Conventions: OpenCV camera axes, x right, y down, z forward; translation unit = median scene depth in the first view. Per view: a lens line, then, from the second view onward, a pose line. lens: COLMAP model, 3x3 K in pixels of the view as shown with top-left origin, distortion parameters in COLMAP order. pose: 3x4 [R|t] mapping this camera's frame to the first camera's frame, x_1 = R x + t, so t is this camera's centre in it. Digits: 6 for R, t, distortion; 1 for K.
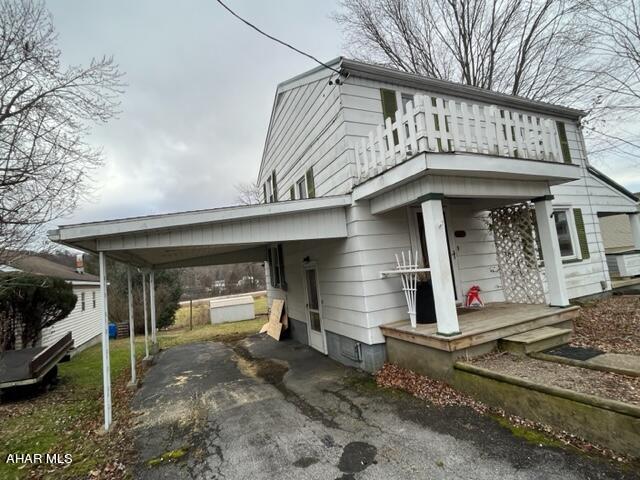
lens RADIAL K [[304.0, 0, 322.5], [0, 304.0, 244.3], [0, 0, 1]] dist [-0.004674, -0.000122]
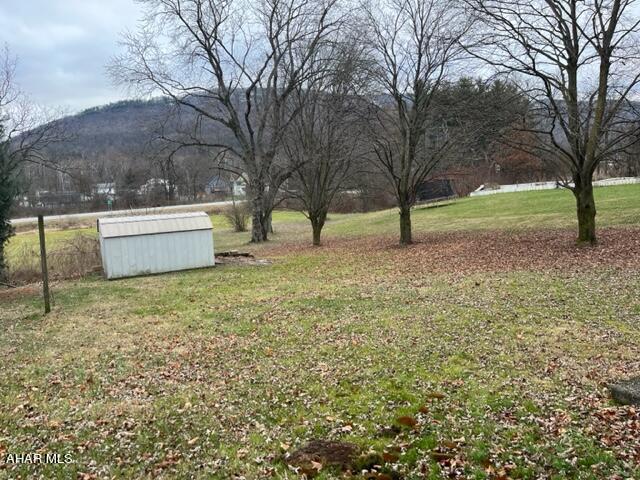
lens RADIAL K [[481.4, 0, 320.6], [0, 481.4, 240.5], [0, 0, 1]] dist [0.009493, 0.001878]
pose [[0.993813, 0.043420, 0.102229, -0.039231], [-0.063829, 0.976522, 0.205743, 0.017654], [-0.090896, -0.210995, 0.973252, 0.094861]]
